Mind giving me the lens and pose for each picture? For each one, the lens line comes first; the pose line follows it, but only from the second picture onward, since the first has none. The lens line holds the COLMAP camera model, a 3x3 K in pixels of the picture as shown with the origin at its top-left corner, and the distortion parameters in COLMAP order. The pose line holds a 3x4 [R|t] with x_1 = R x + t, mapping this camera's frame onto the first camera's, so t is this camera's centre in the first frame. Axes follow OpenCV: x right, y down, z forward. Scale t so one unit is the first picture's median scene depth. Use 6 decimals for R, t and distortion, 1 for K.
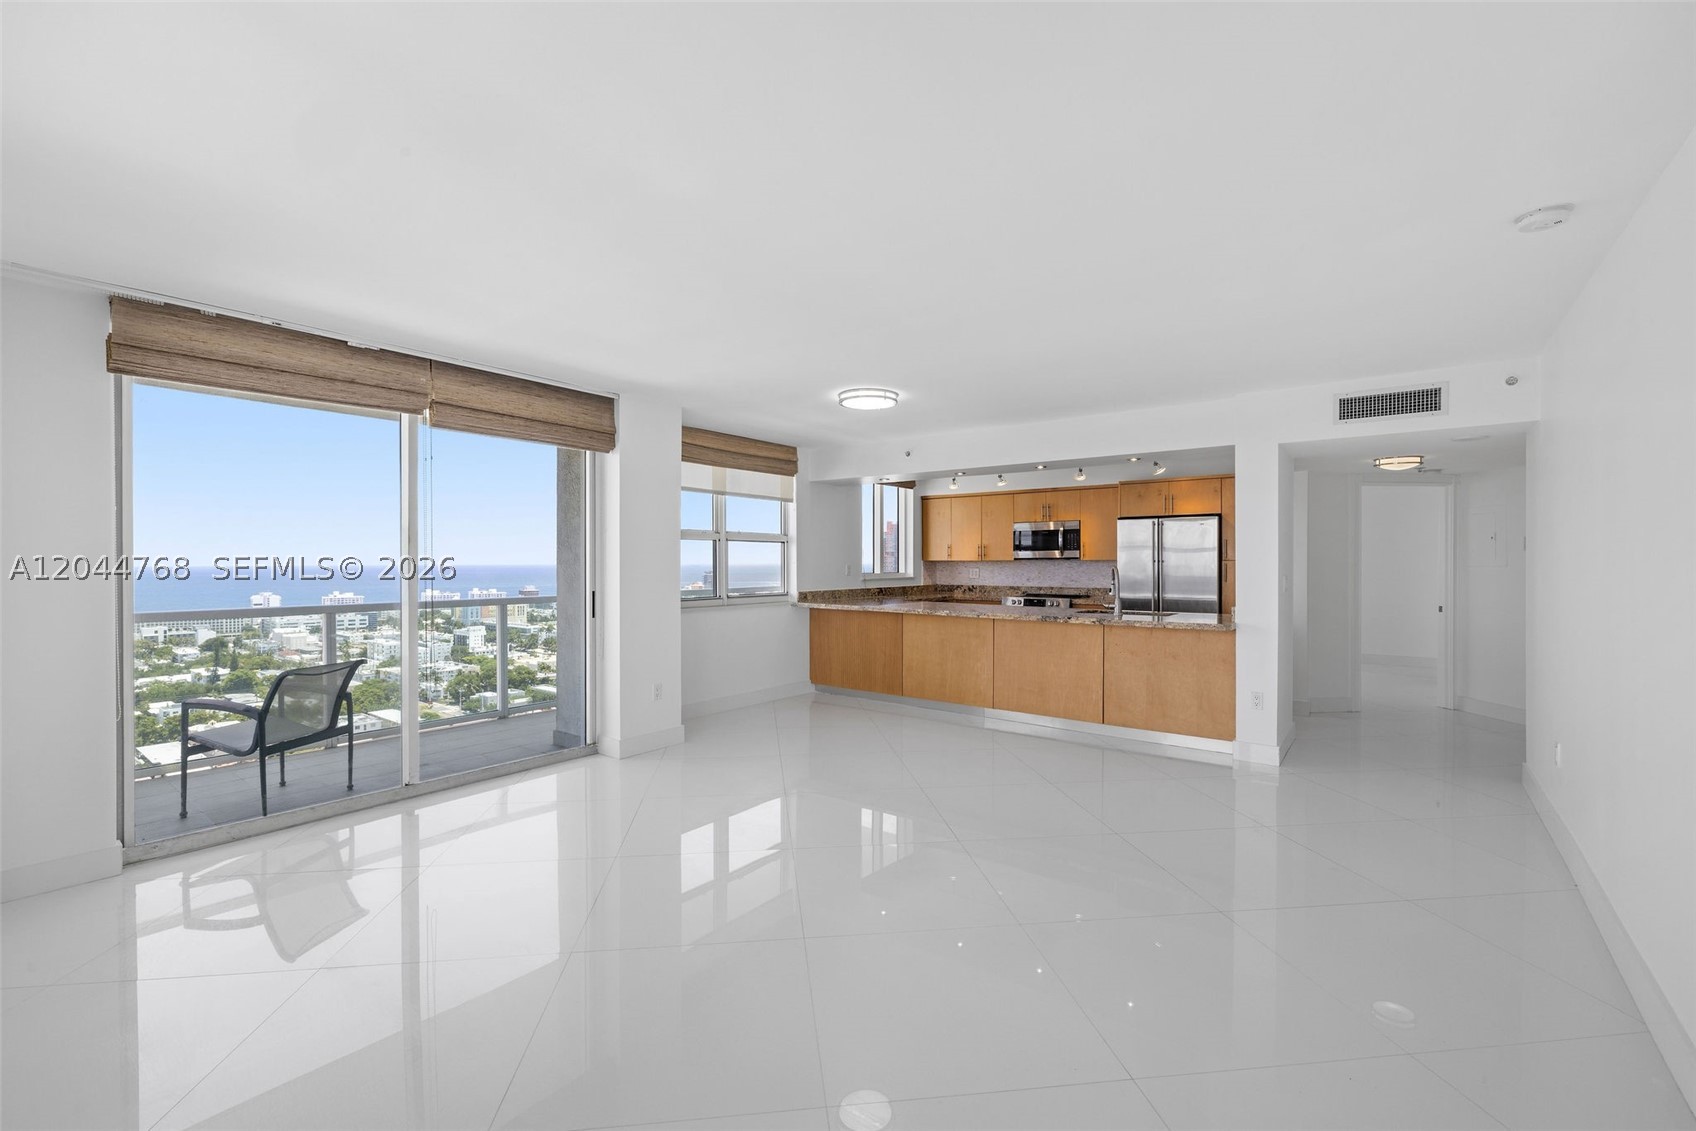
lens RADIAL K [[719.2, 0, 841.2], [0, 719.2, 562.8], [0, 0, 1]] dist [-0.001505, -0.000060]
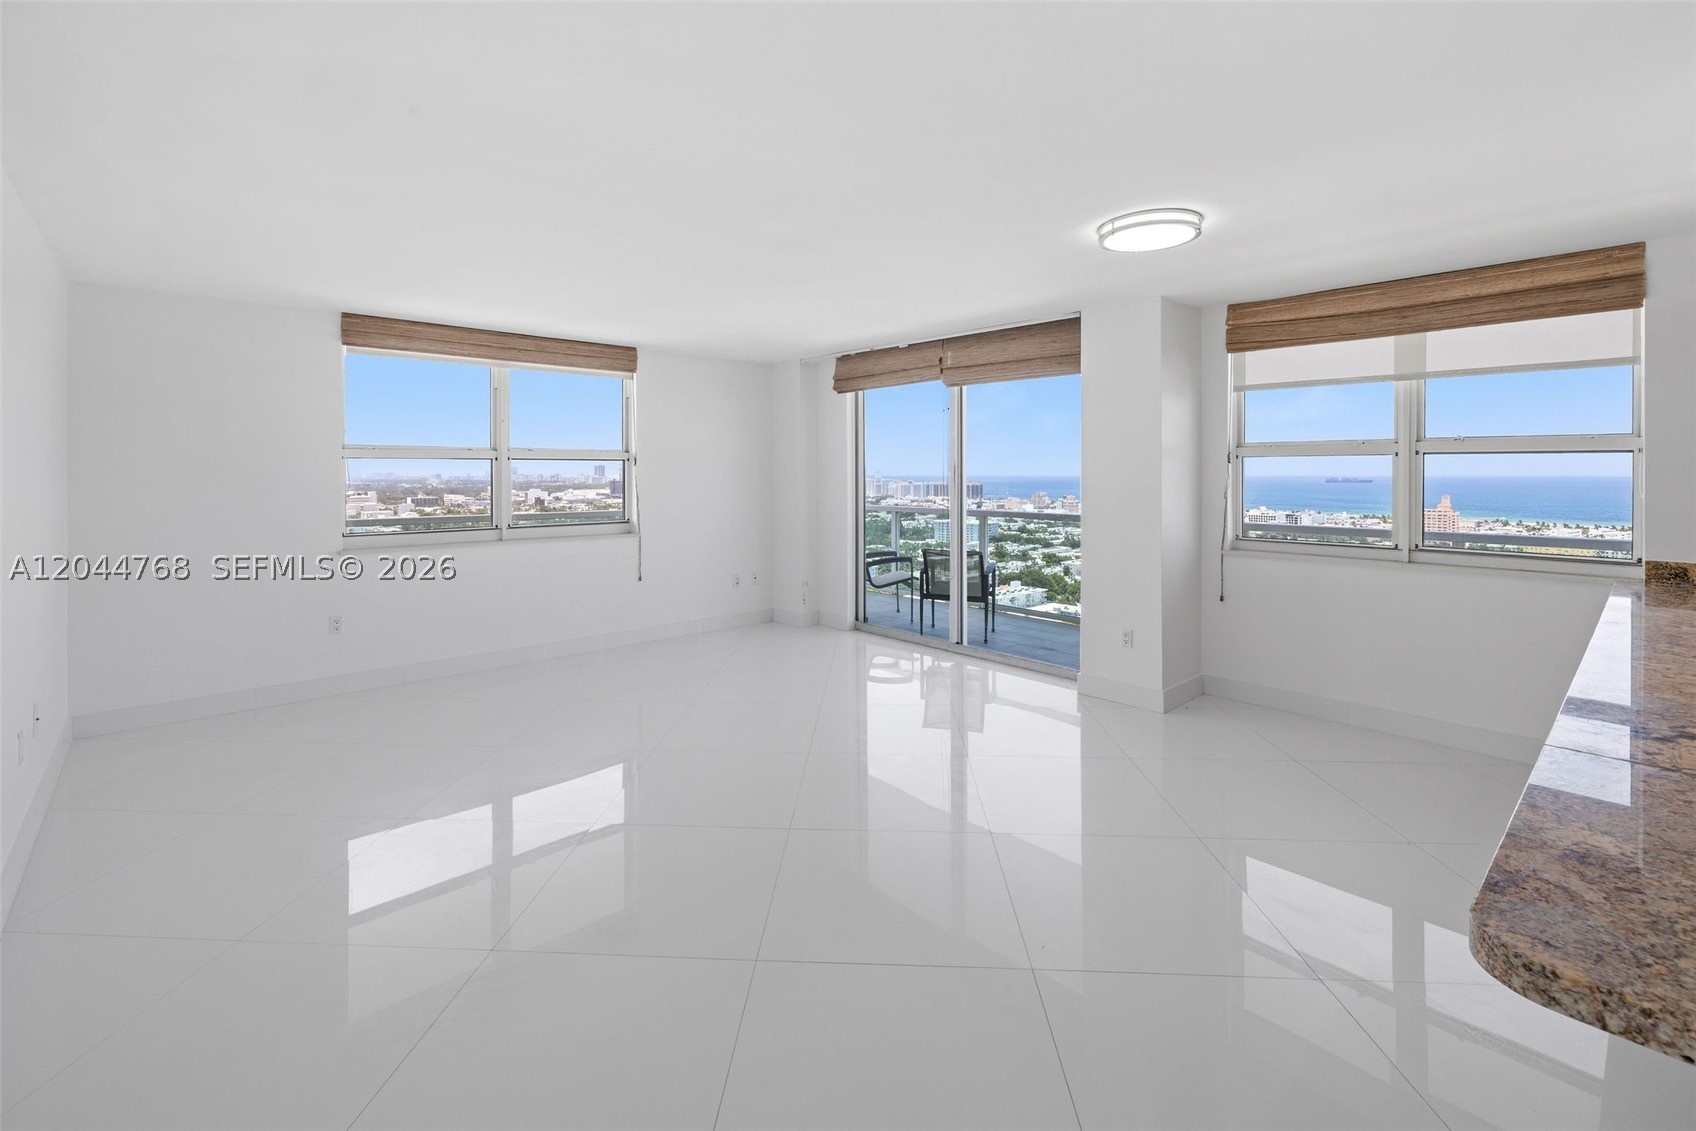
lens RADIAL K [[739.8, 0, 836.1], [0, 739.8, 472.9], [0, 0, 1]] dist [0.001307, 0.000089]
pose [[-0.177493, 0.003532, -0.984116, 0.488344], [-0.001804, 0.999991, 0.003914, -0.015810], [0.984120, 0.002470, -0.177485, 0.585220]]
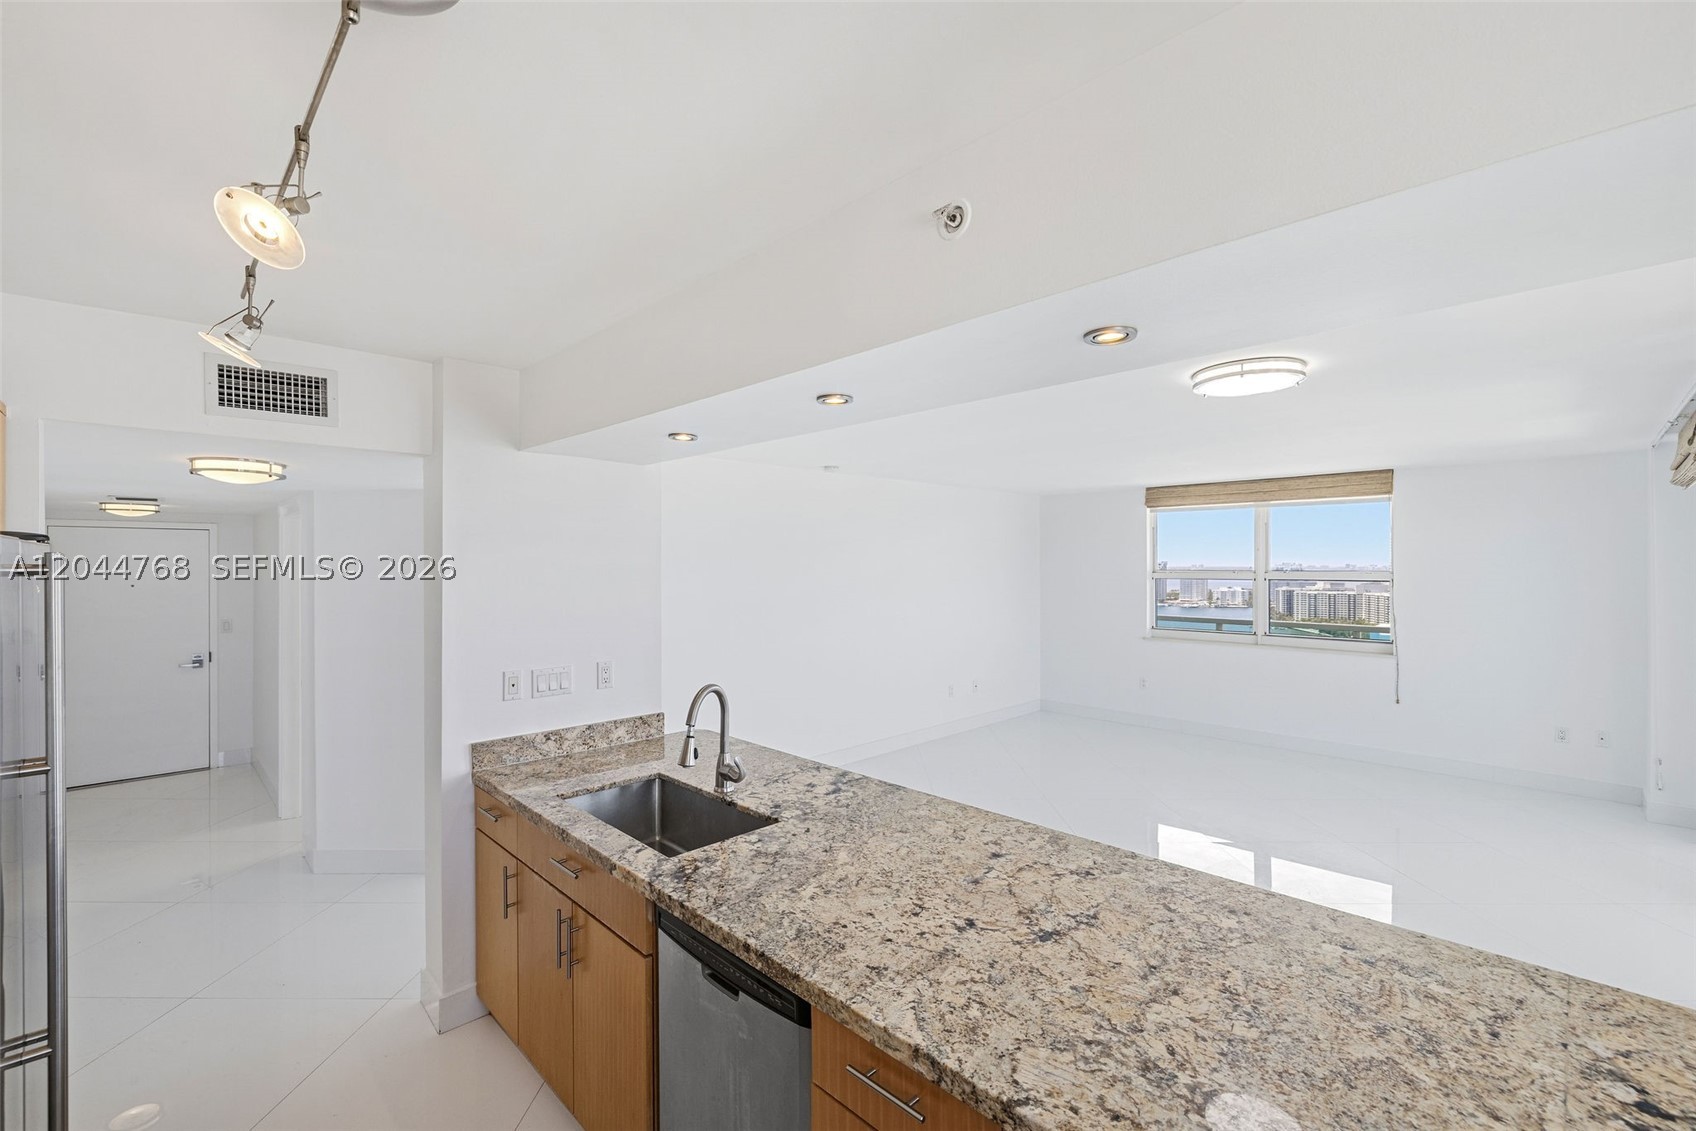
lens RADIAL K [[721.3, 0, 847.9], [0, 721.3, 546.4], [0, 0, 1]] dist [-0.000485, -0.000240]
pose [[-0.991526, 0.006520, 0.129743, 0.197011], [0.003883, 0.999781, -0.020571, -0.053634], [-0.129849, -0.019893, -0.991334, 1.127158]]
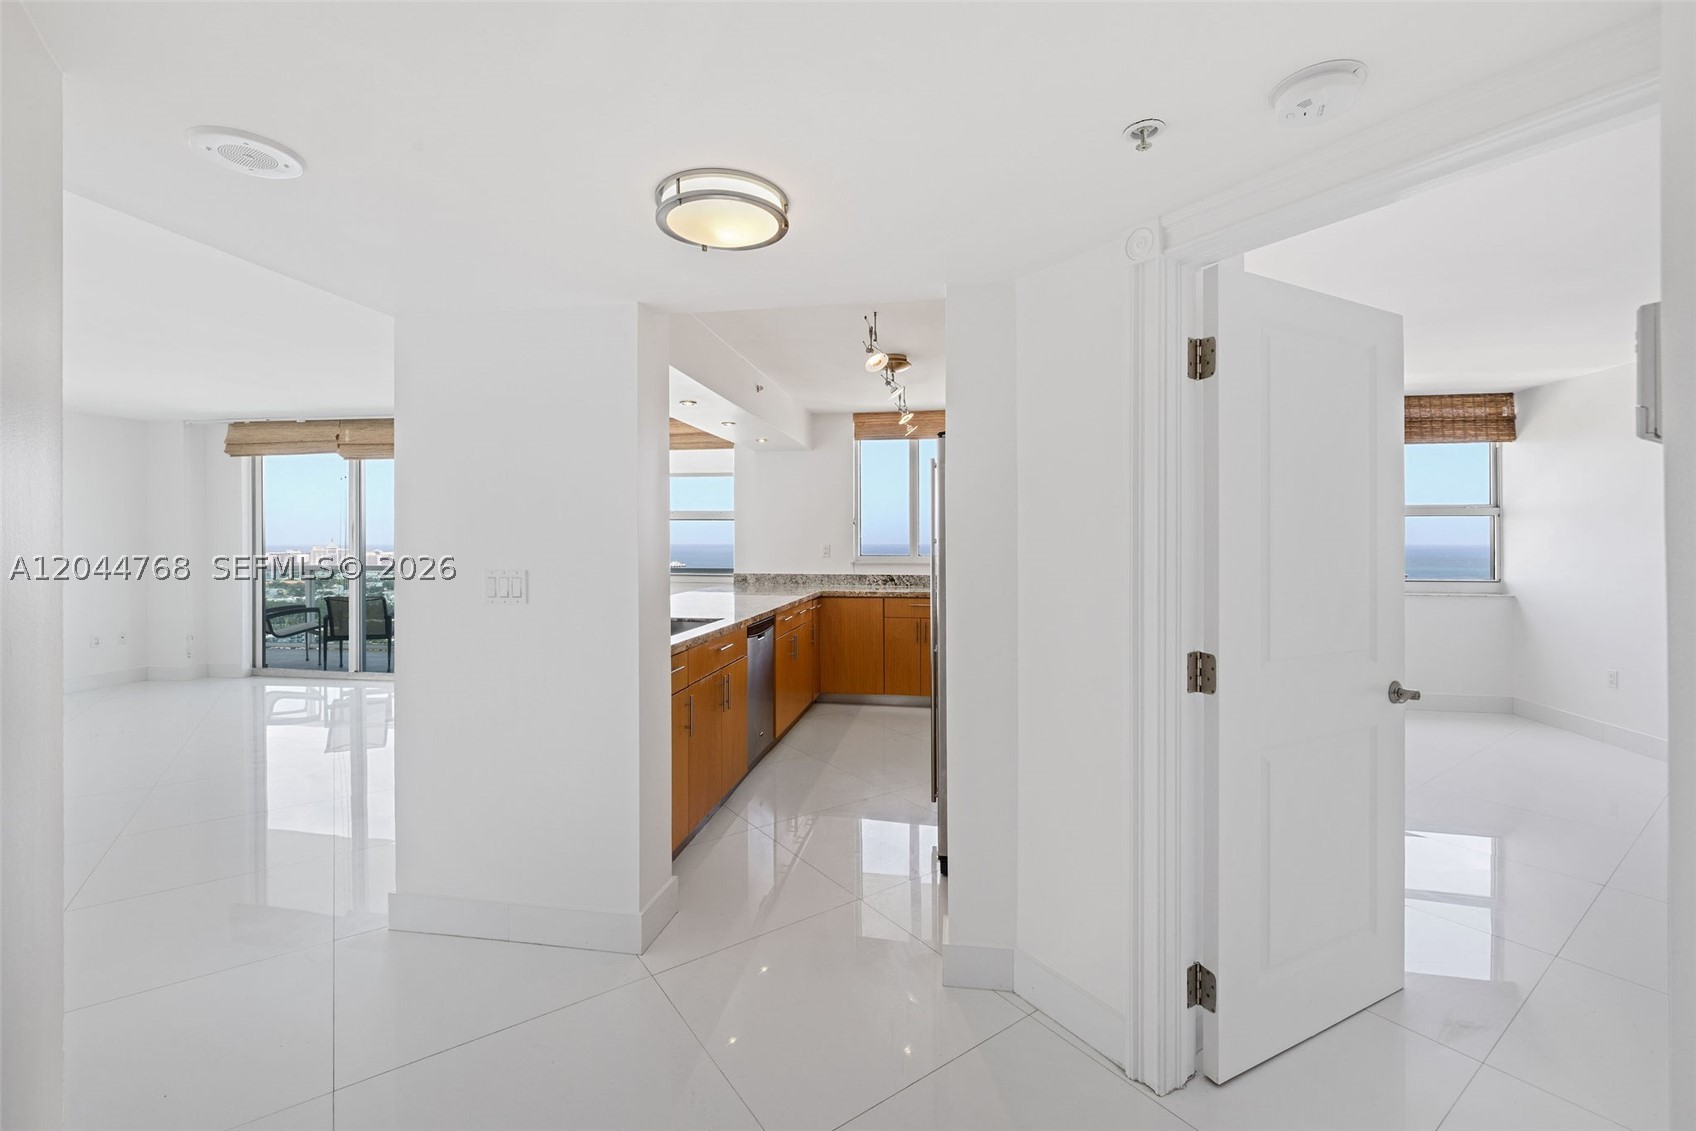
lens RADIAL K [[719.4, 0, 843.9], [0, 719.4, 541.3], [0, 0, 1]] dist [-0.004451, -0.000510]
pose [[0.478377, 0.003125, -0.878149, 0.816157], [-0.003504, 0.999993, 0.001650, -0.002673], [0.878147, 0.002287, 0.478385, 0.686268]]
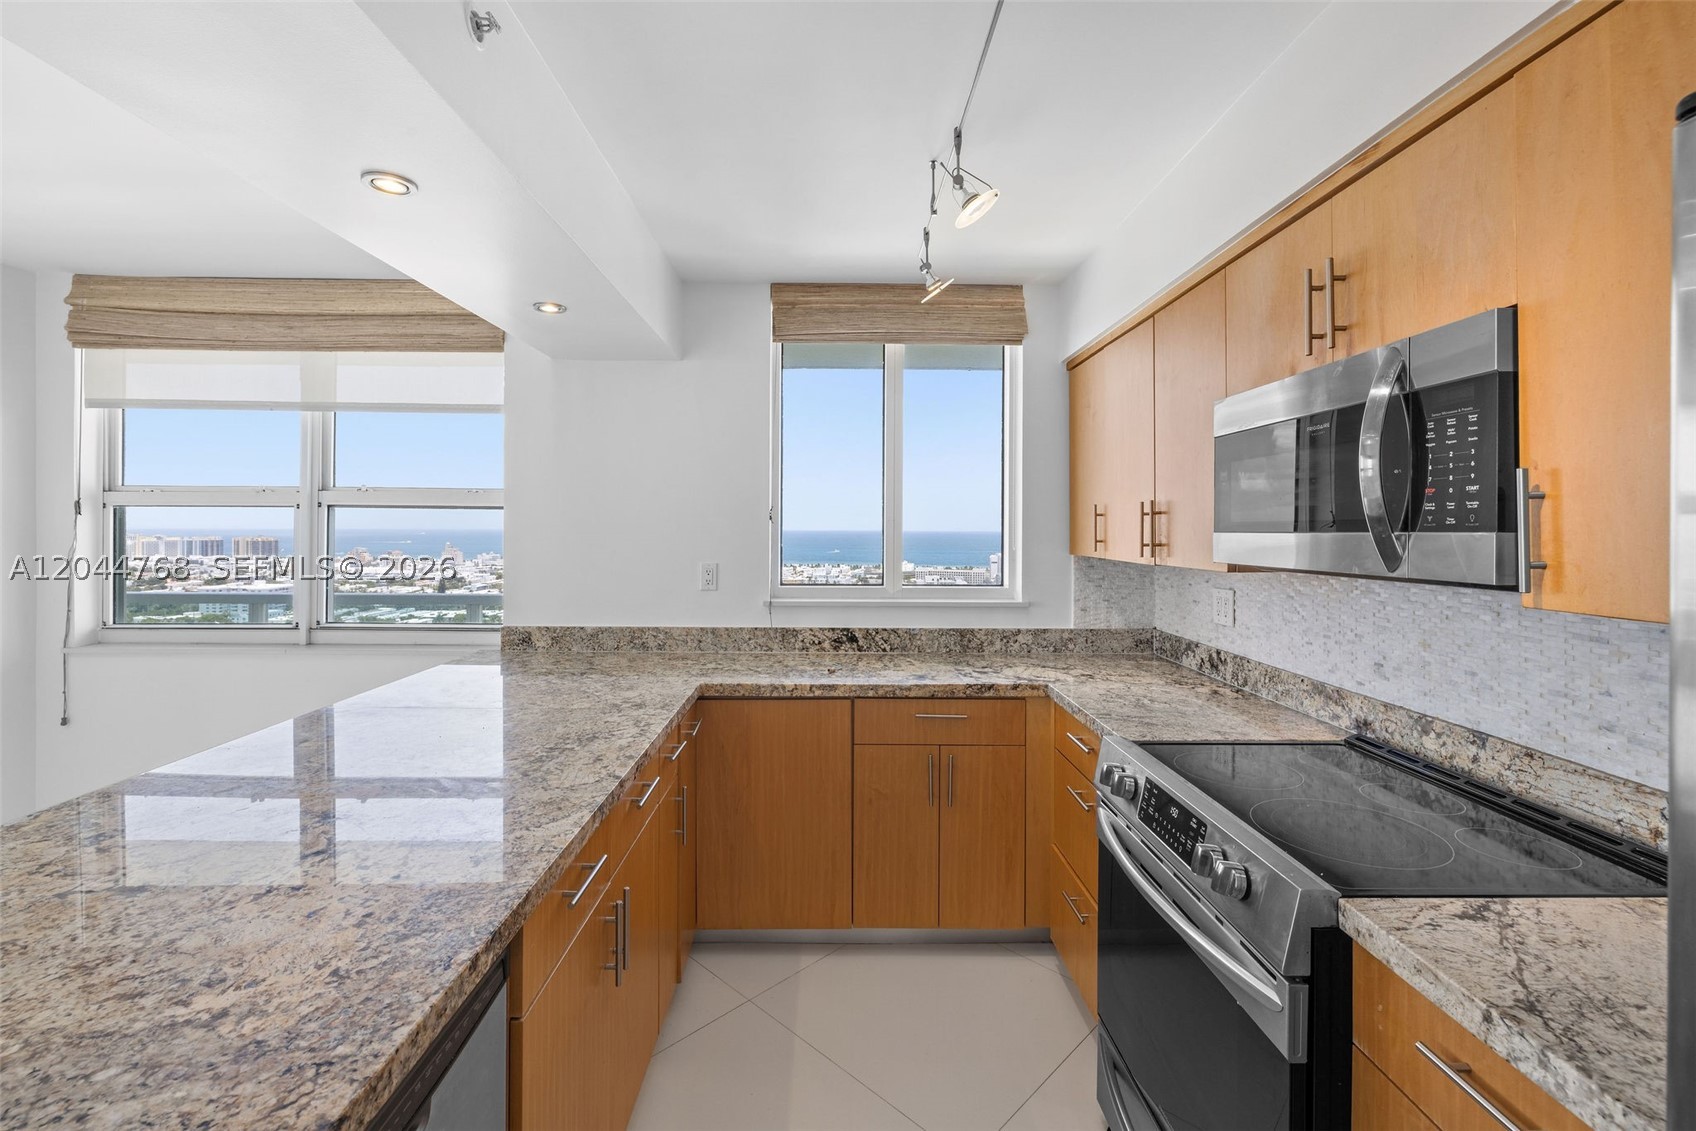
lens RADIAL K [[728.2, 0, 839.2], [0, 728.2, 526.3], [0, 0, 1]] dist [-0.001331, -0.000005]
pose [[0.622627, 0.004082, -0.782508, 0.391614], [-0.008439, 0.999963, -0.001498, -0.018680], [0.782473, 0.007536, 0.622639, 0.893102]]
